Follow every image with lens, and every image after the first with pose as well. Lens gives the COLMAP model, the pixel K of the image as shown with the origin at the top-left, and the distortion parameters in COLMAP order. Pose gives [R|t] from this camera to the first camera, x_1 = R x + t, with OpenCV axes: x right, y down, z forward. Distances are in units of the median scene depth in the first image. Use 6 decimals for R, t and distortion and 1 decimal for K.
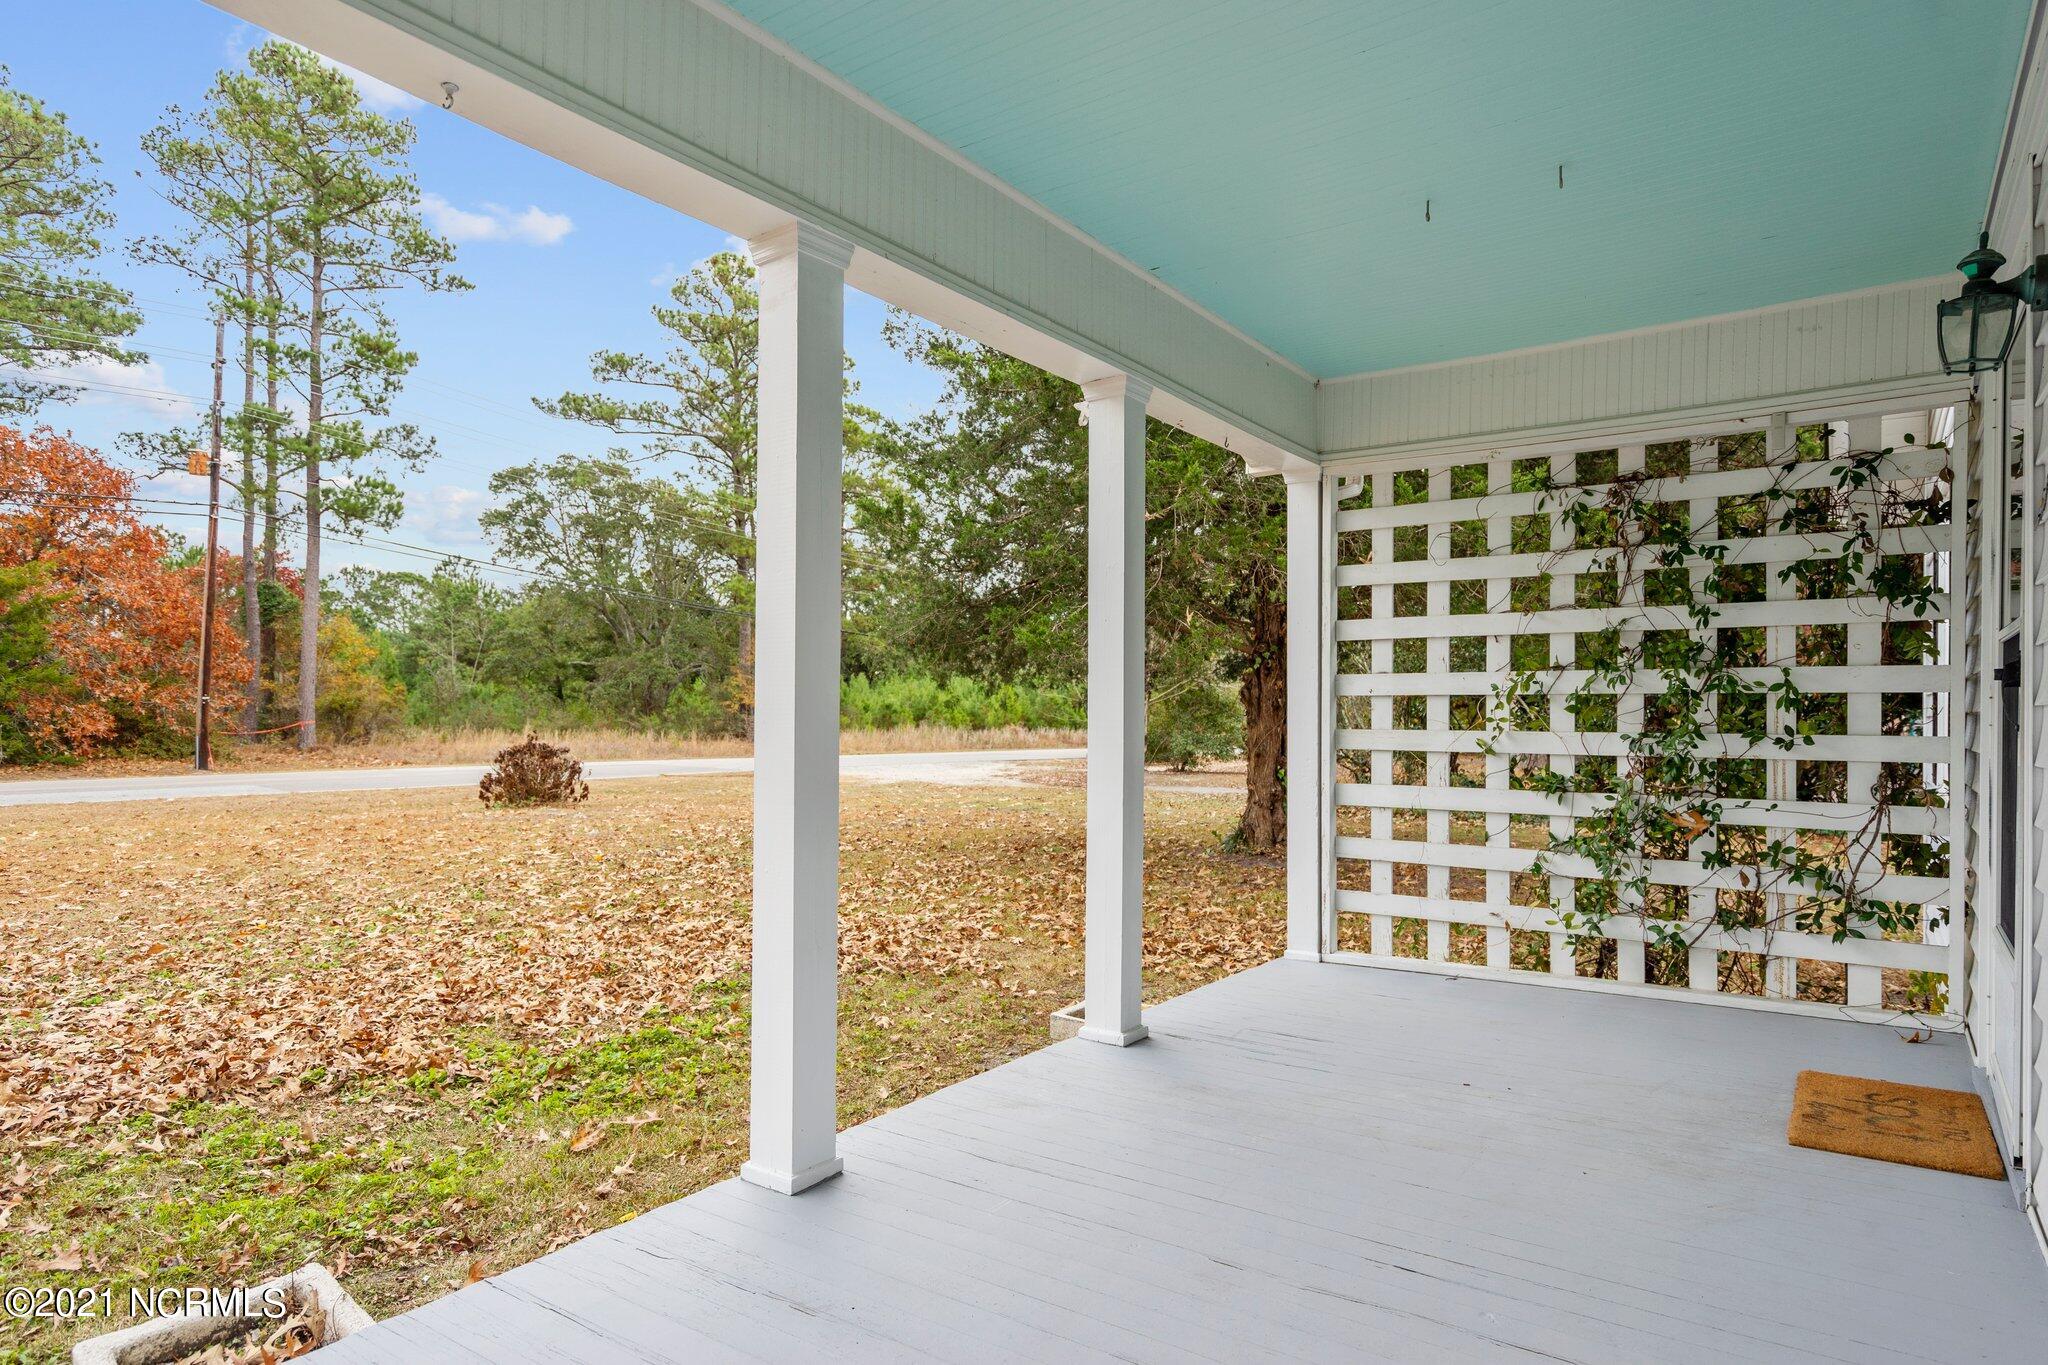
lens RADIAL K [[1153.3, 0, 1025.0], [0, 1153.3, 702.8], [0, 0, 1]] dist [0.004131, 0.001113]
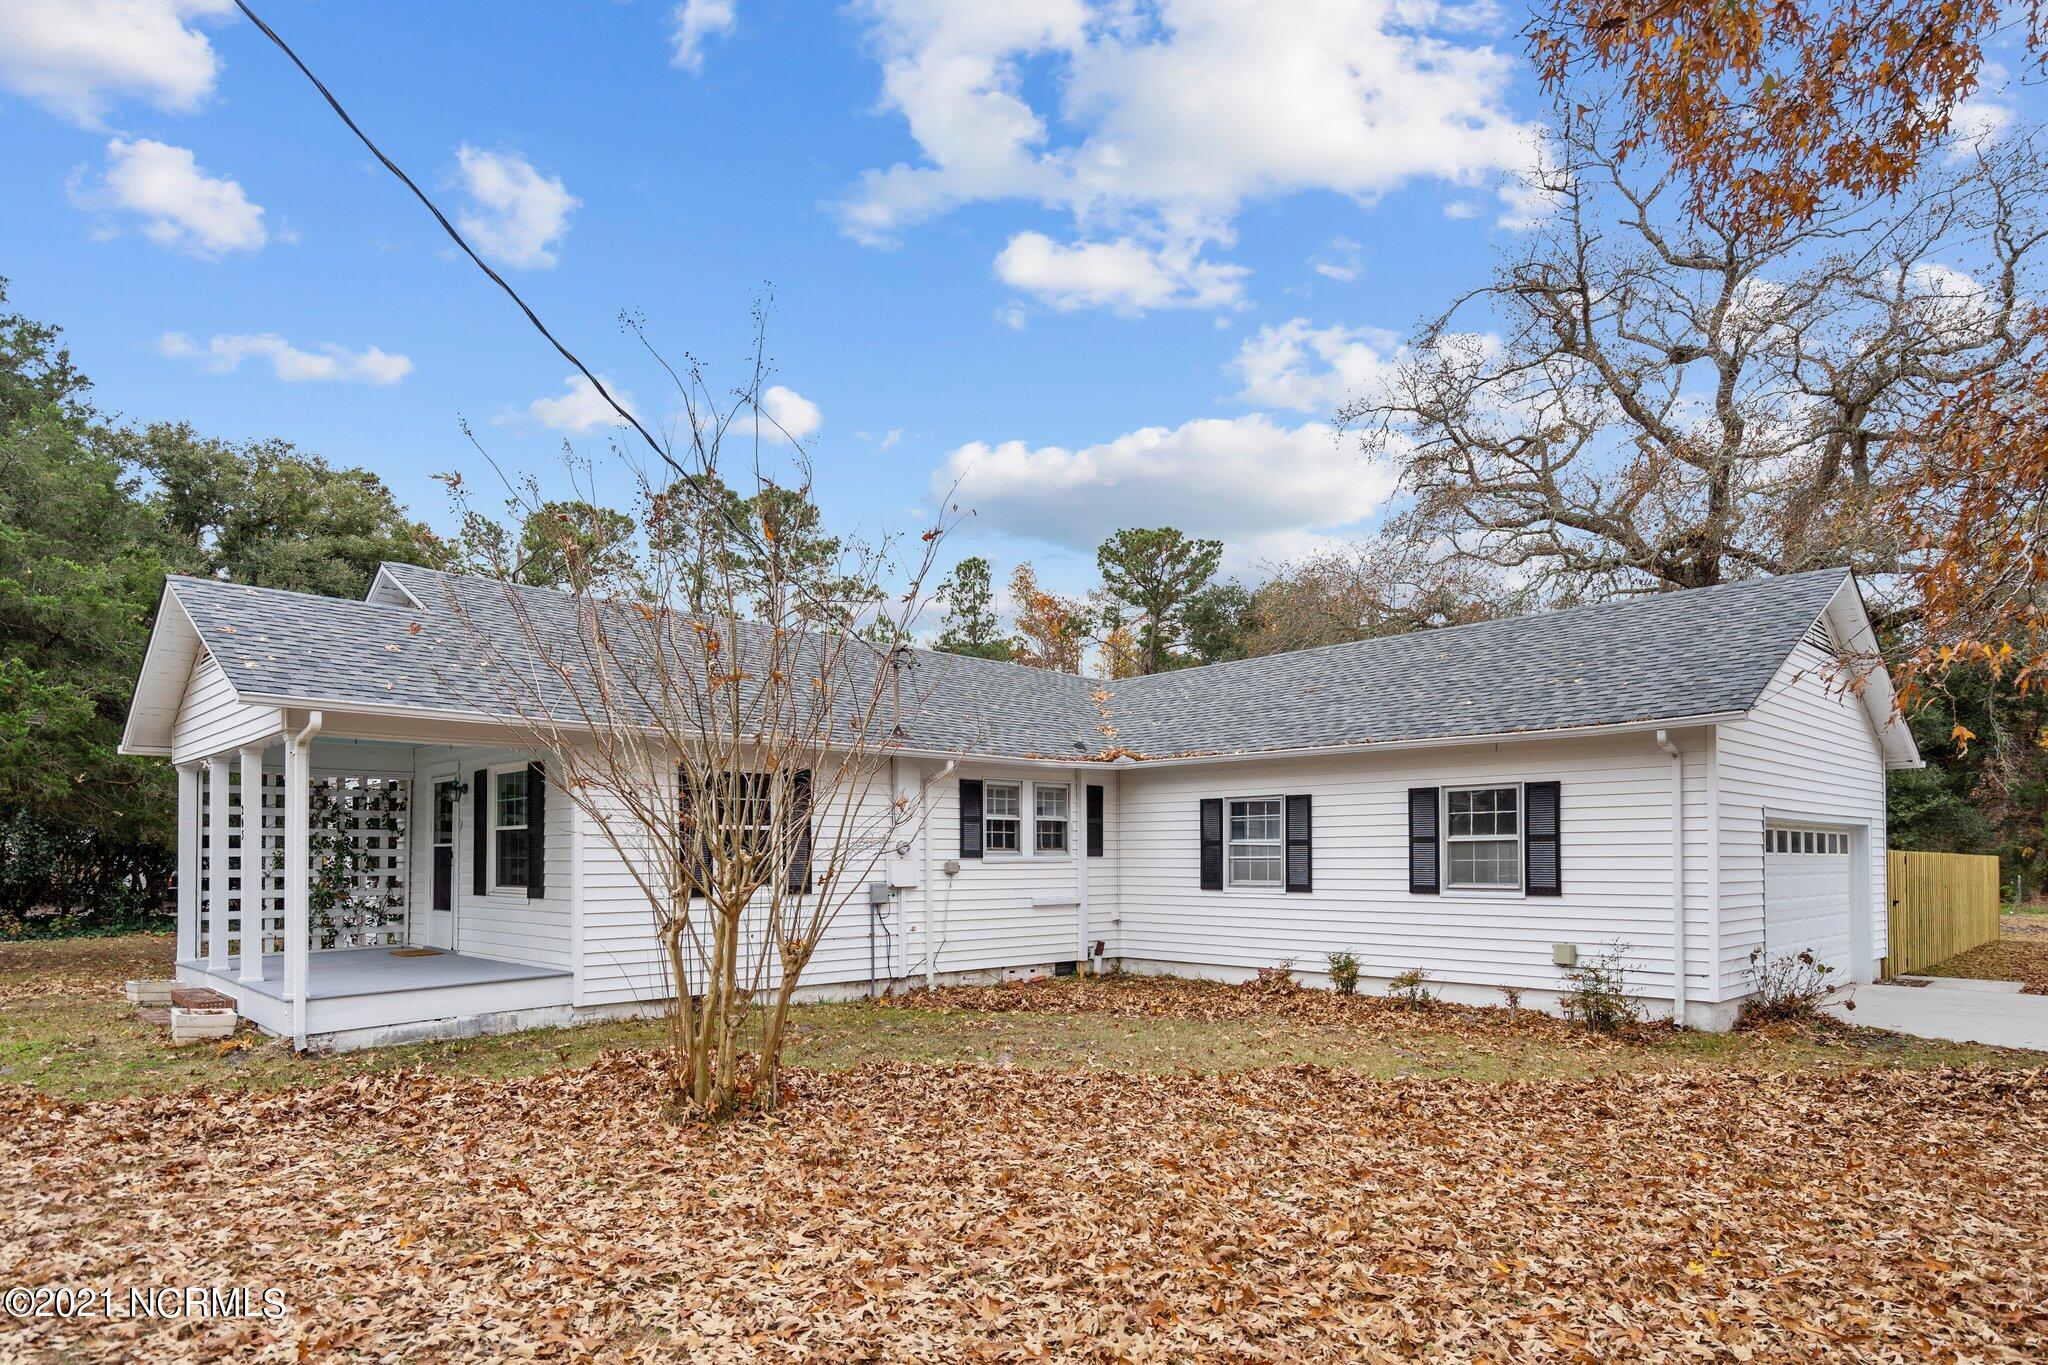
lens RADIAL K [[1180.2, 0, 1028.9], [0, 1180.2, 844.7], [0, 0, 1]] dist [0.015440, 0.000115]
pose [[0.173521, 0.002506, 0.984827, -2.296367], [-0.008460, 0.999964, -0.001054, -0.052670], [-0.984794, -0.008148, 0.173536, -1.445879]]
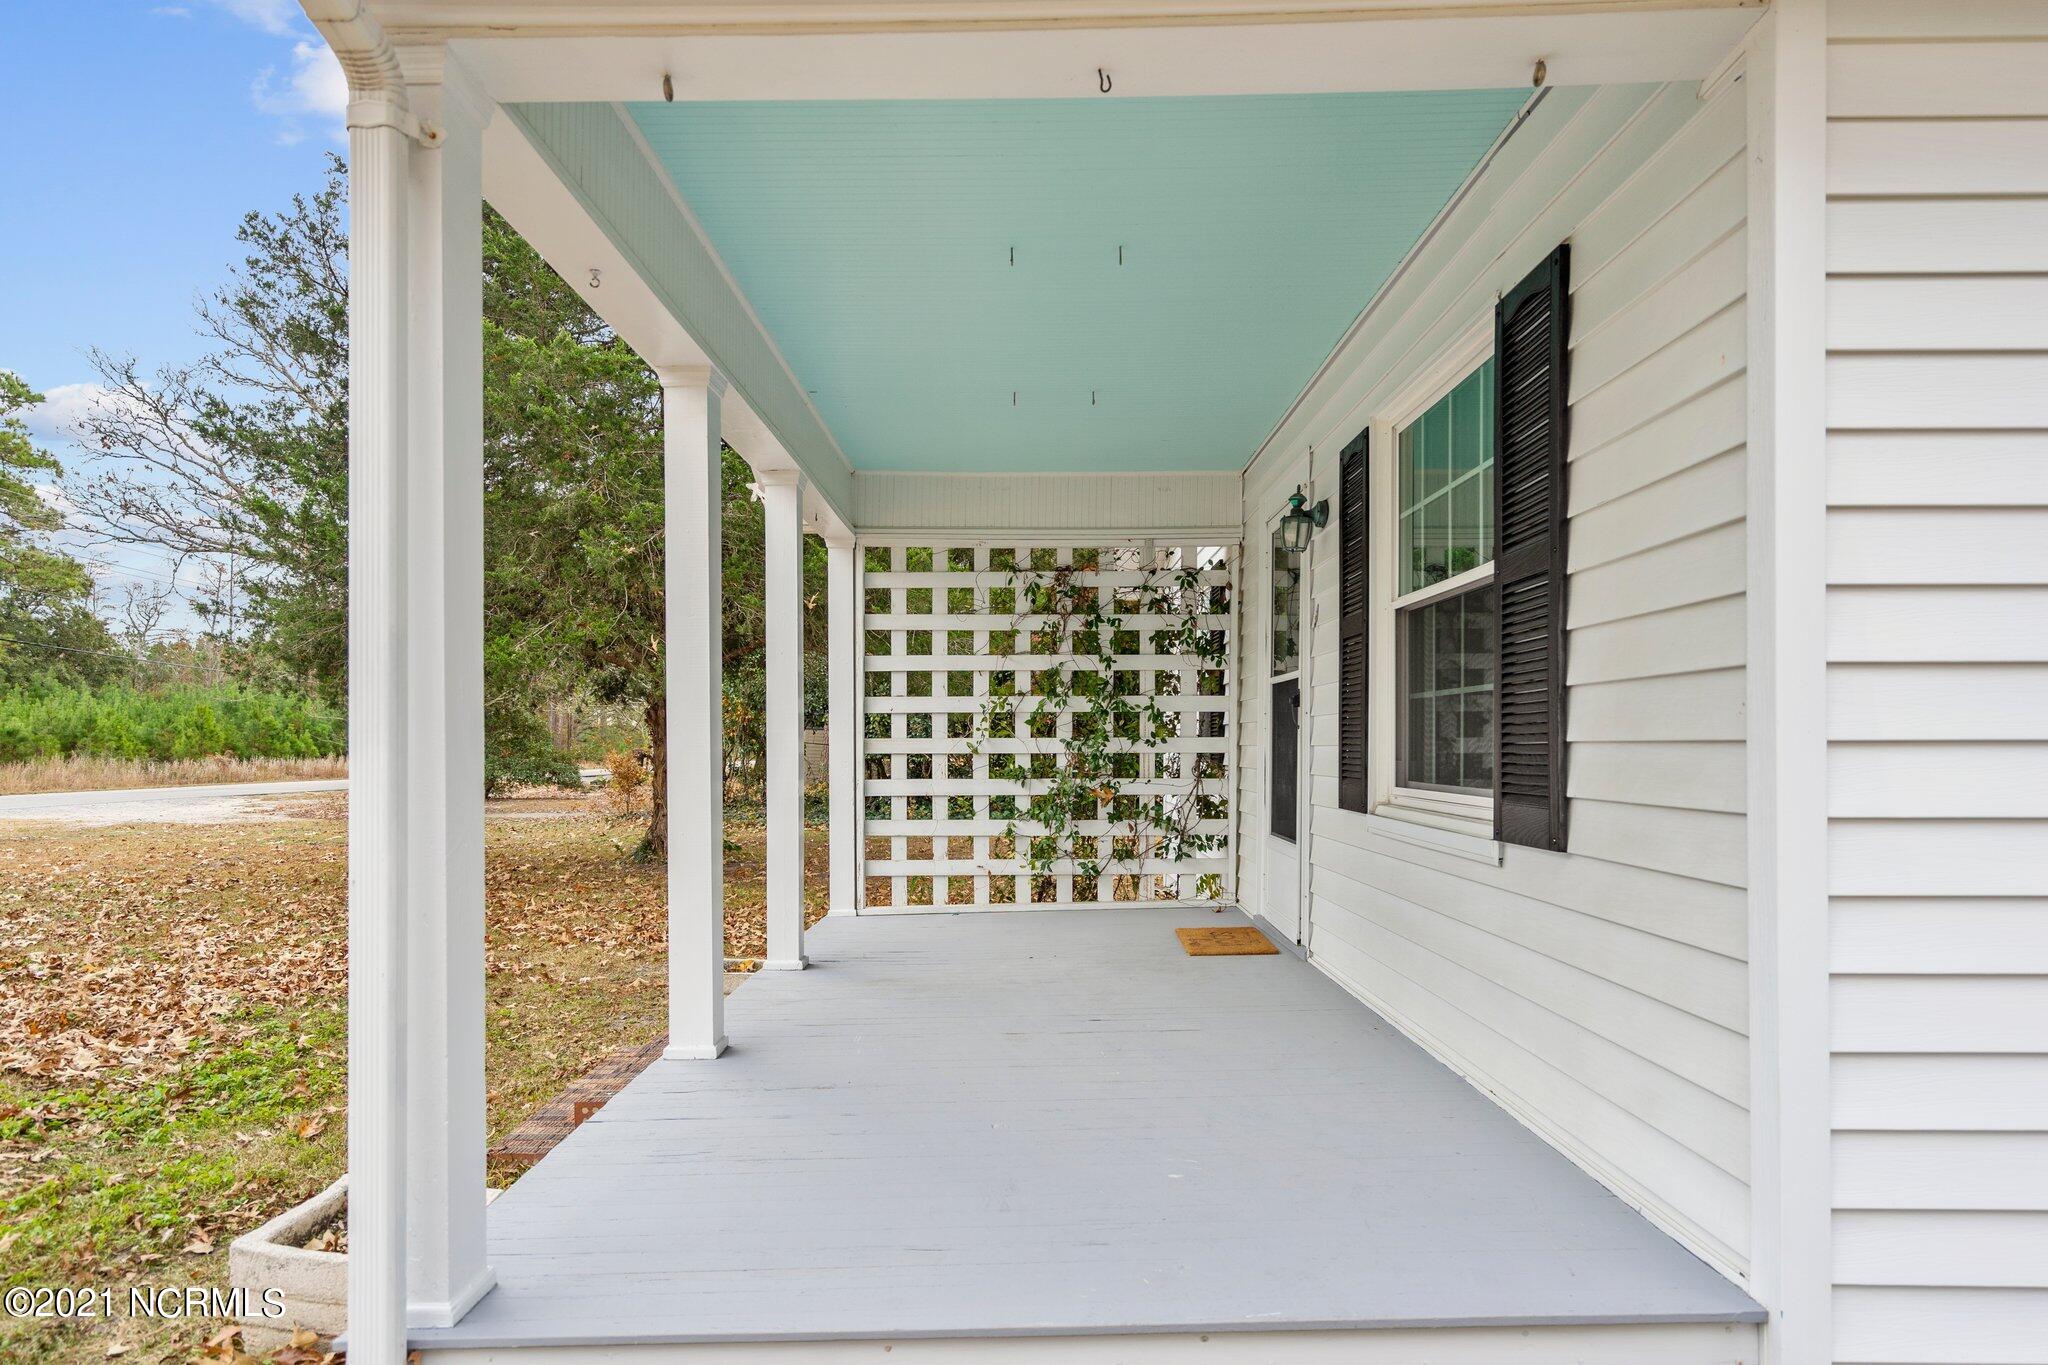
lens RADIAL K [[1172.4, 0, 1024.0], [0, 1172.4, 749.1], [0, 0, 1]] dist [-0.001218, 0.000478]
pose [[0.813108, -0.012617, 0.581976, -0.412839], [0.001991, 0.999820, 0.018894, 0.011592], [-0.582110, -0.014204, 0.812986, -0.218003]]
